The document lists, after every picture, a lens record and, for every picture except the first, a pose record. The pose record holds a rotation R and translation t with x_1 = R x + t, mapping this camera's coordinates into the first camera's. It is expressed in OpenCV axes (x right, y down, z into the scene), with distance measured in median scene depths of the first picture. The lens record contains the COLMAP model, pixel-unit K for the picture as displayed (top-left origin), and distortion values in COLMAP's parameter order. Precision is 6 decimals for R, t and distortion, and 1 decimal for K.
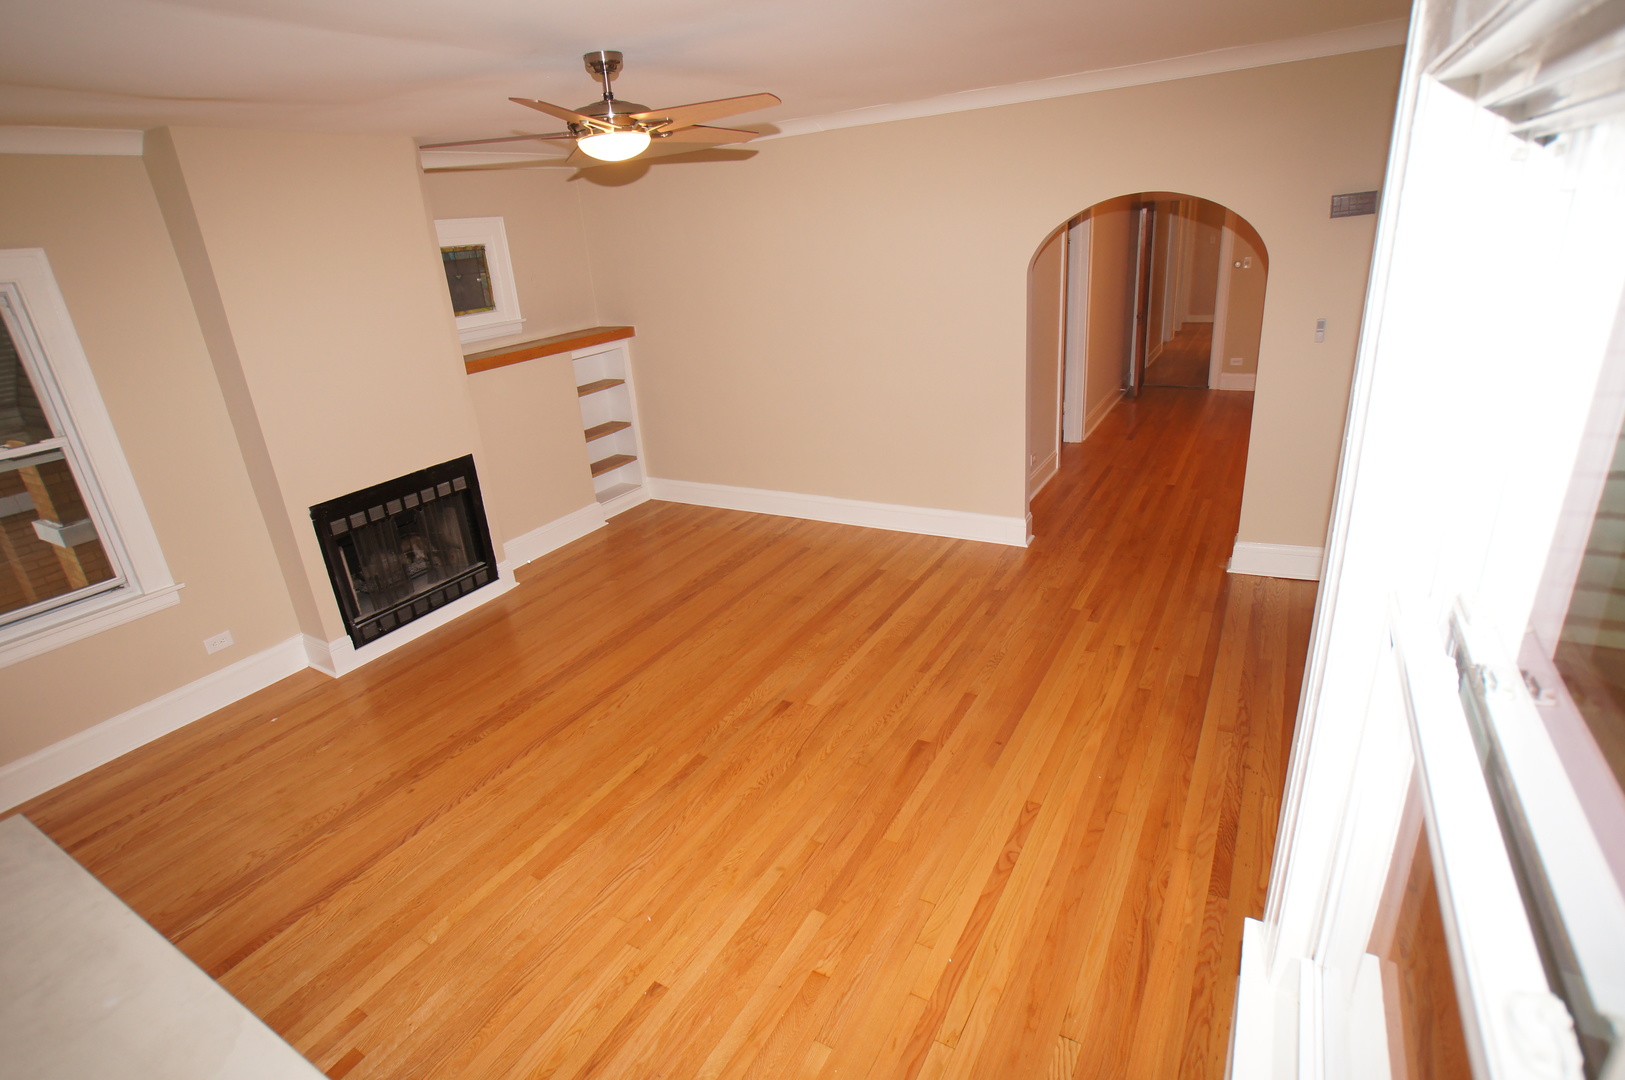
lens RADIAL K [[804.8, 0, 790.7], [0, 804.8, 544.7], [0, 0, 1]] dist [-0.079441, 0.049345]
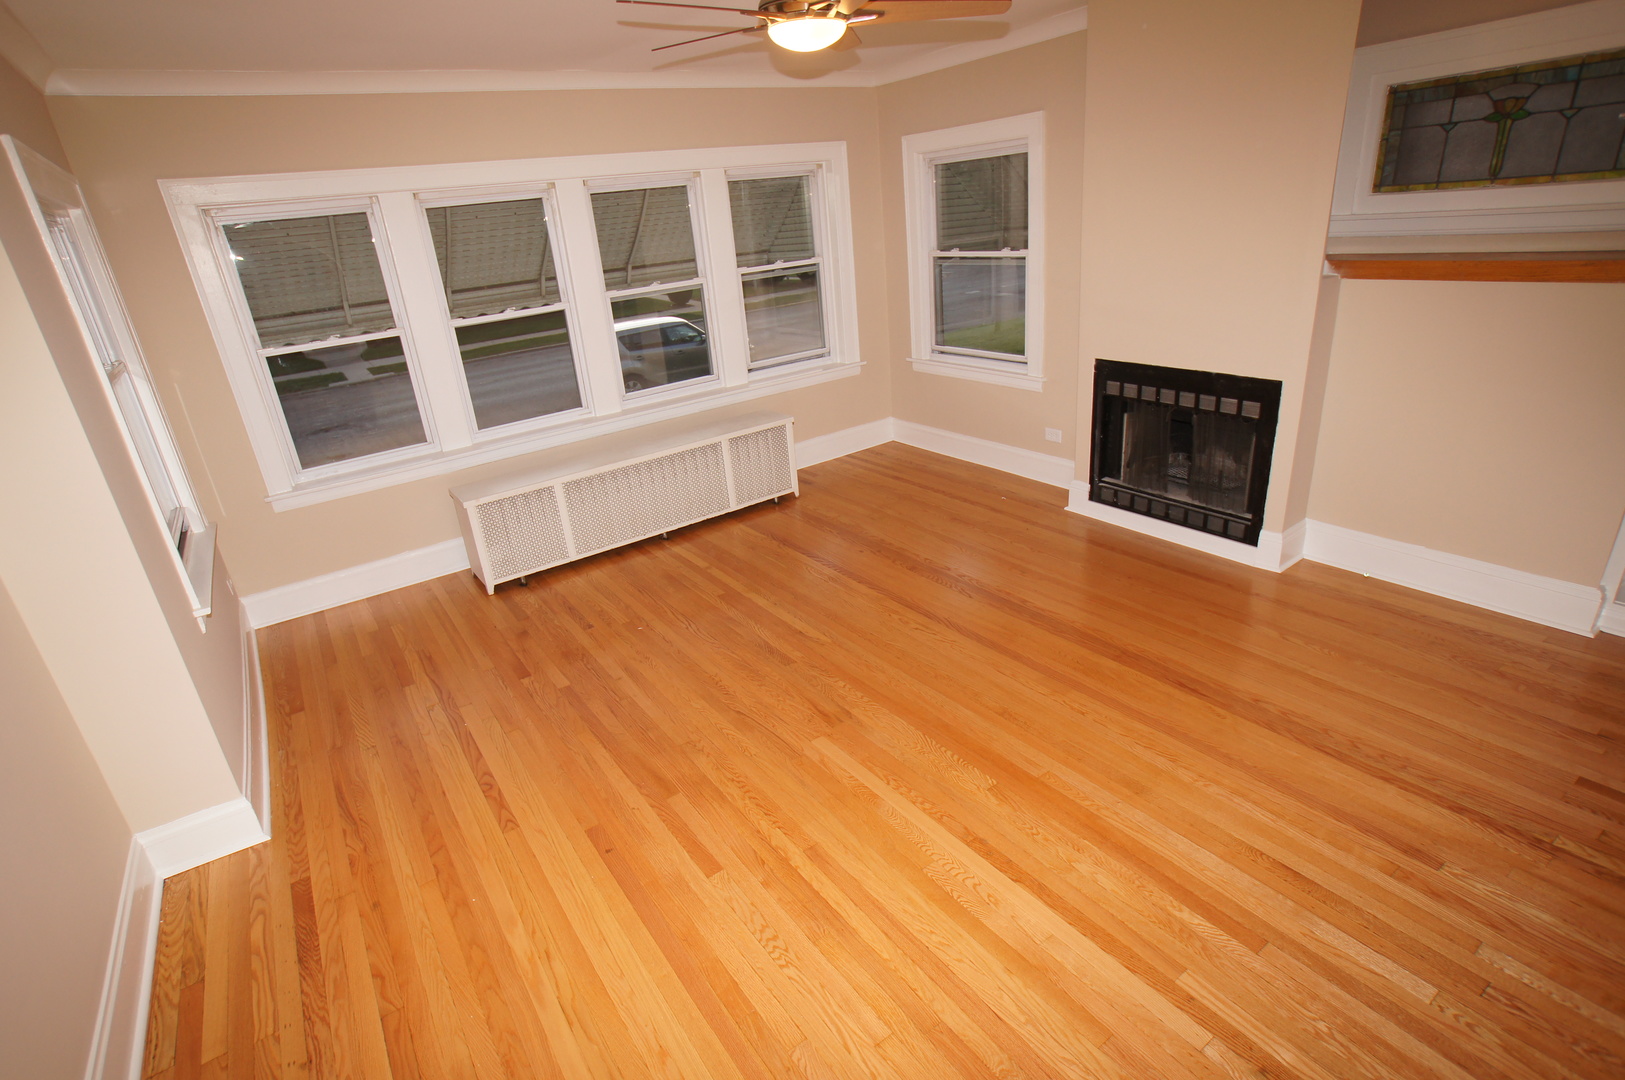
lens RADIAL K [[804.8, 0, 790.7], [0, 804.8, 544.7], [0, 0, 1]] dist [-0.079441, 0.049345]
pose [[-0.410944, 0.461782, -0.786055, 0.502645], [-0.215575, 0.788549, 0.575949, -0.360973], [0.885806, 0.406137, -0.224501, 0.921446]]
